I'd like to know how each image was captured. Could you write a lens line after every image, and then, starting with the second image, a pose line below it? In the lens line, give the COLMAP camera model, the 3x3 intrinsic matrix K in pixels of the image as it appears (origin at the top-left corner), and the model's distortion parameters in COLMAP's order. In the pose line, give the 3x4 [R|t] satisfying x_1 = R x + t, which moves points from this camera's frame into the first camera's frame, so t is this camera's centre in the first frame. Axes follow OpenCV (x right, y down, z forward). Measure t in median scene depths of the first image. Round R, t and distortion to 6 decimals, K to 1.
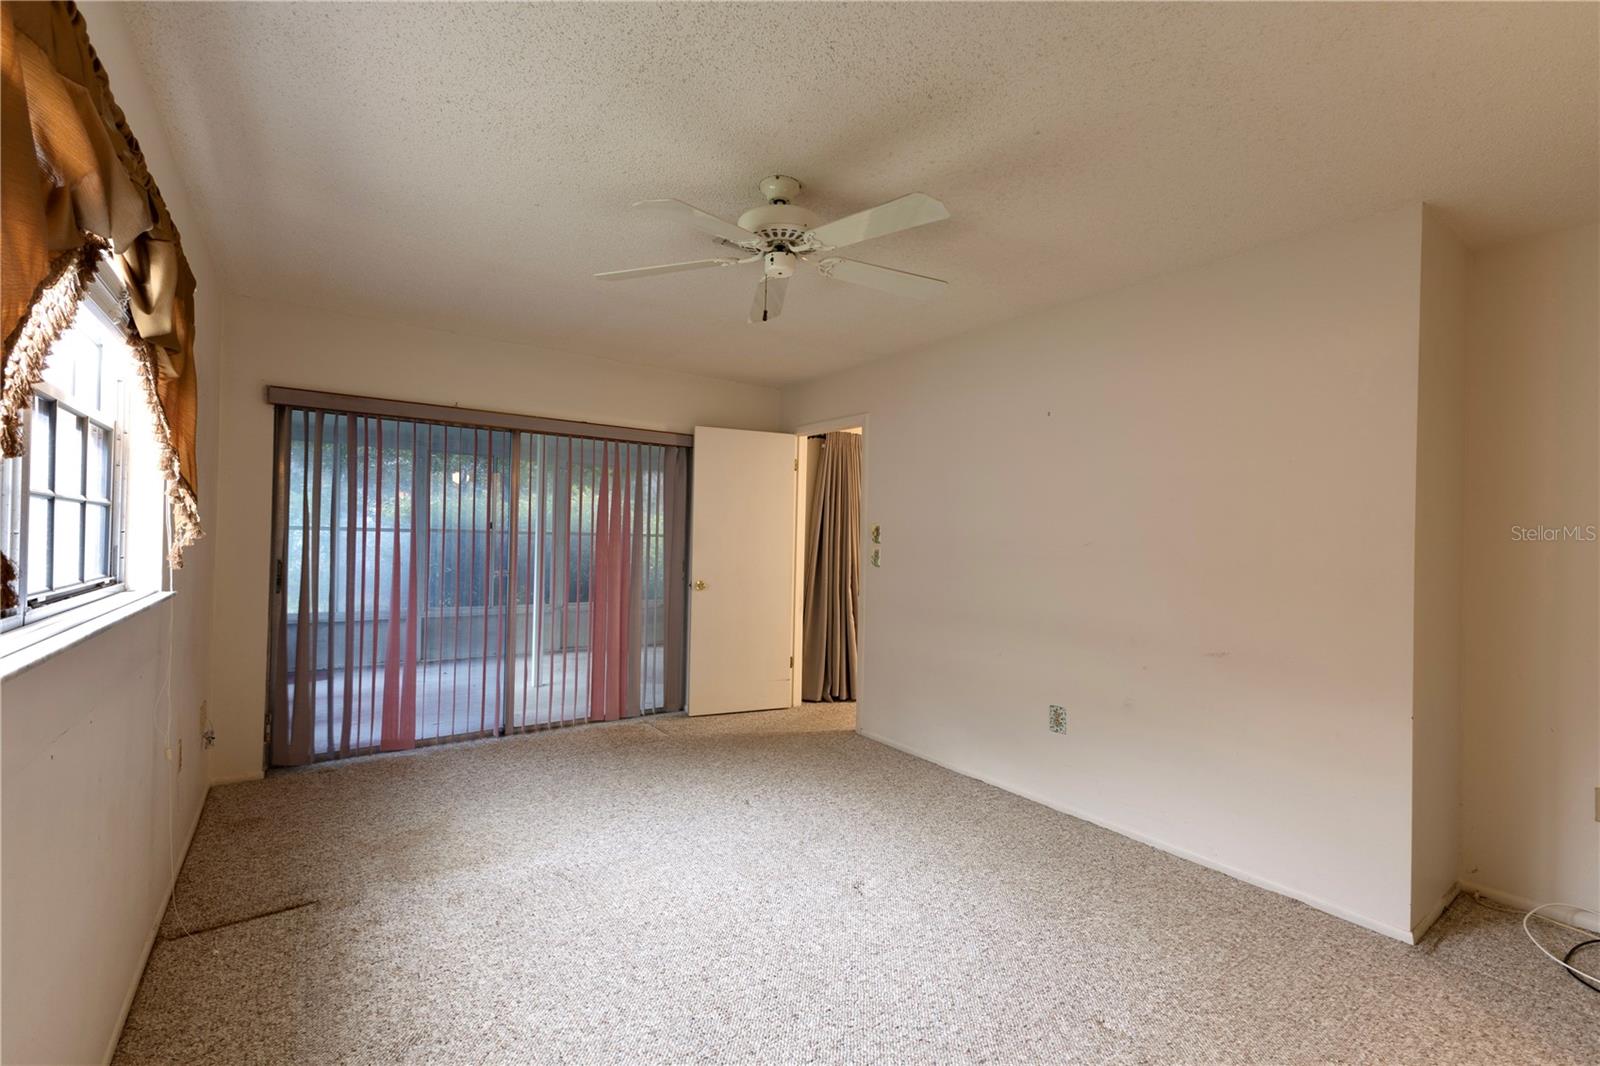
lens RADIAL K [[687.3, 0, 804.9], [0, 687.3, 536.7], [0, 0, 1]] dist [0.013141, -0.003548]
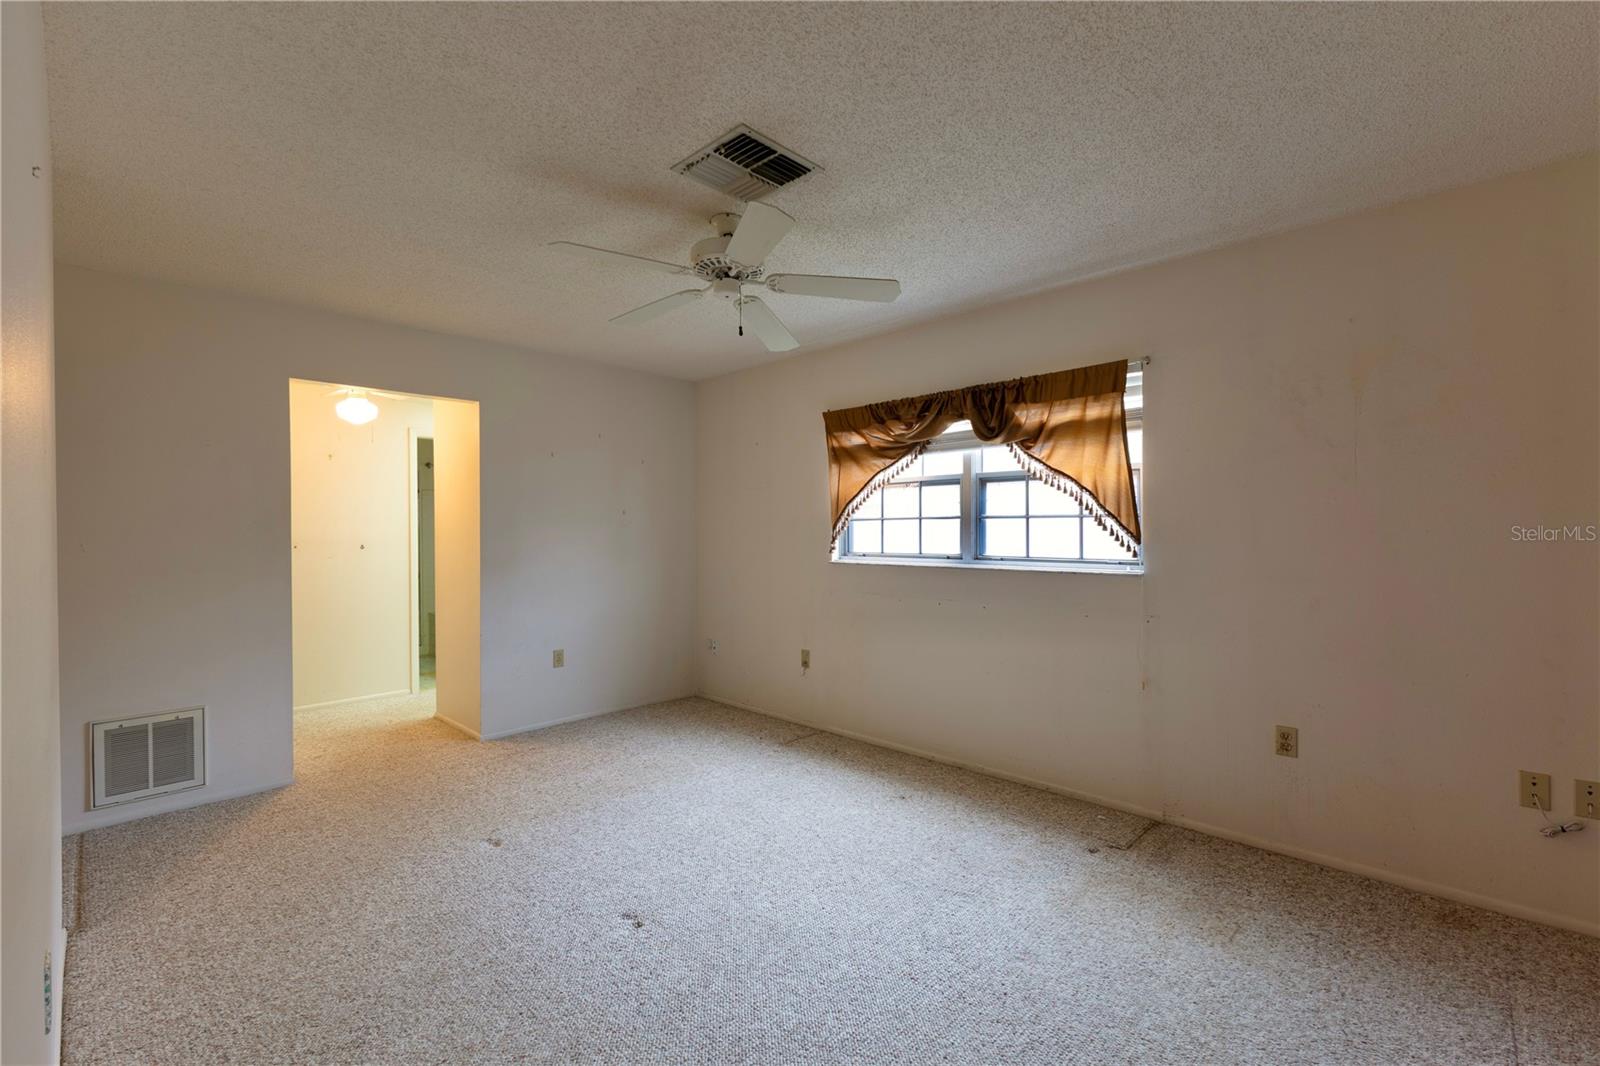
lens RADIAL K [[687.3, 0, 804.6], [0, 687.3, 525.1], [0, 0, 1]] dist [0.013141, -0.003548]
pose [[-0.983139, -0.016023, -0.182157, 0.019967], [-0.015045, 0.999864, -0.006750, -0.000629], [0.182240, -0.003896, -0.983246, 1.007514]]
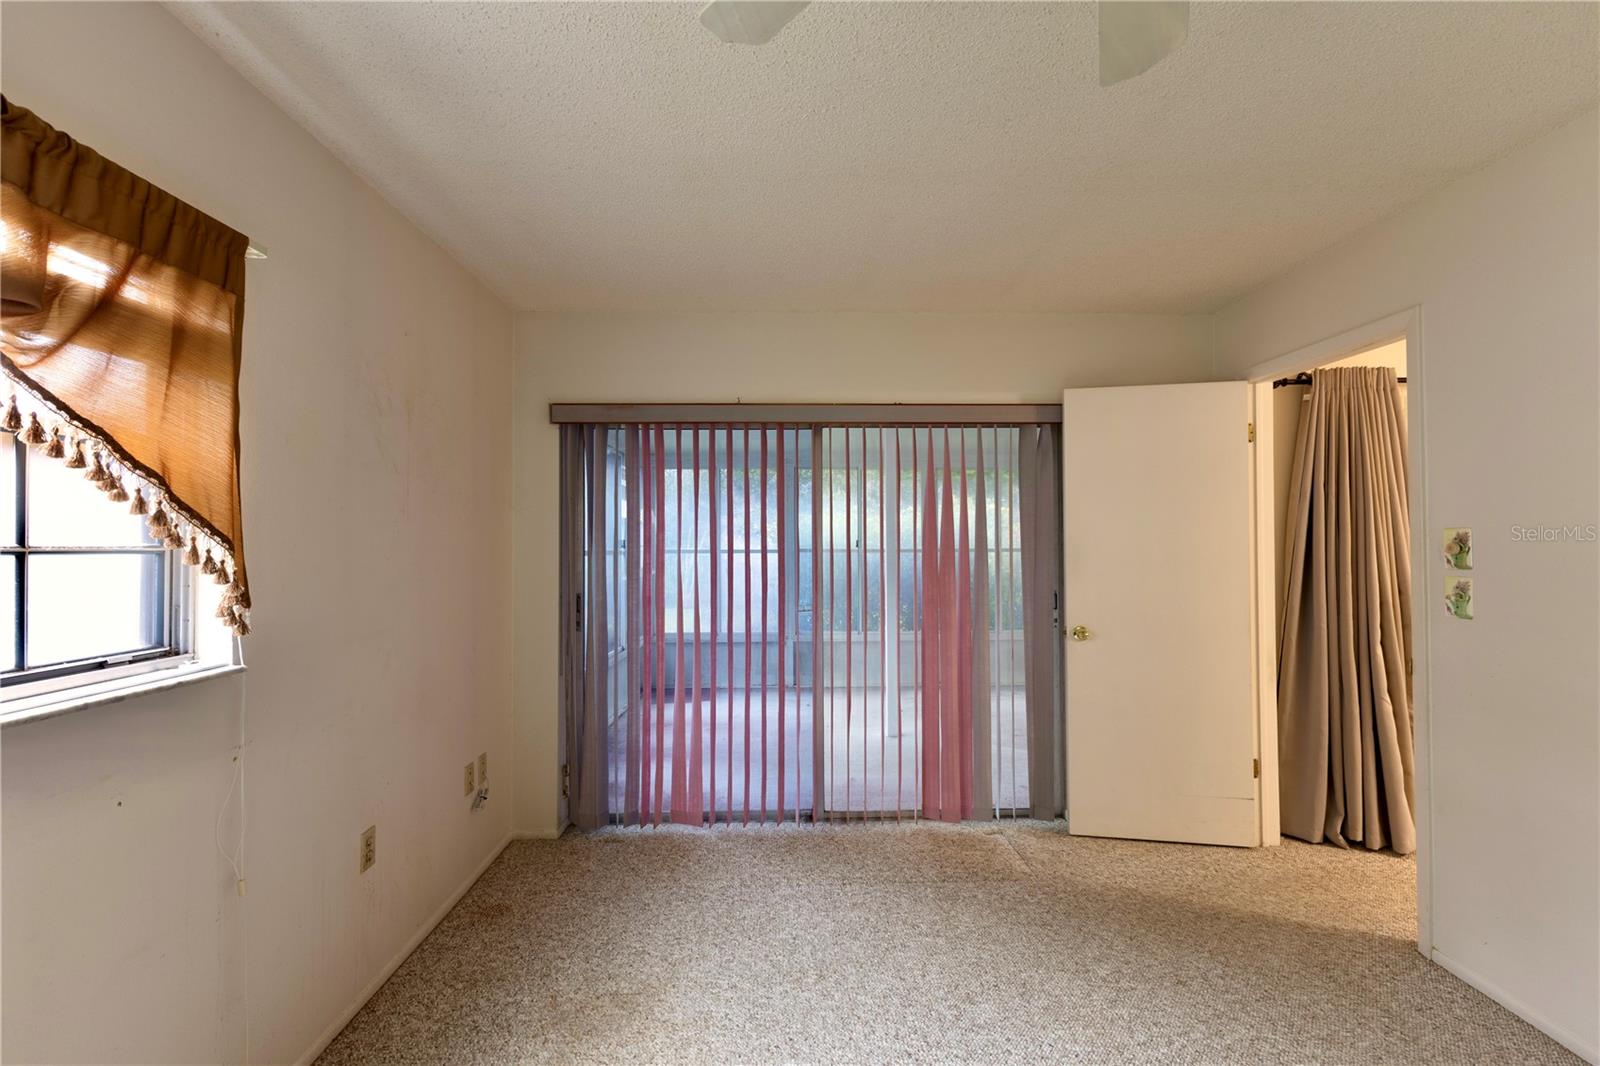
lens RADIAL K [[687.3, 0, 797.0], [0, 687.3, 533.2], [0, 0, 1]] dist [0.013141, -0.003548]
pose [[0.824893, -0.033670, -0.564286, -0.003094], [0.023332, 0.999402, -0.025525, -0.012838], [0.564807, 0.007889, 0.825185, 0.317045]]
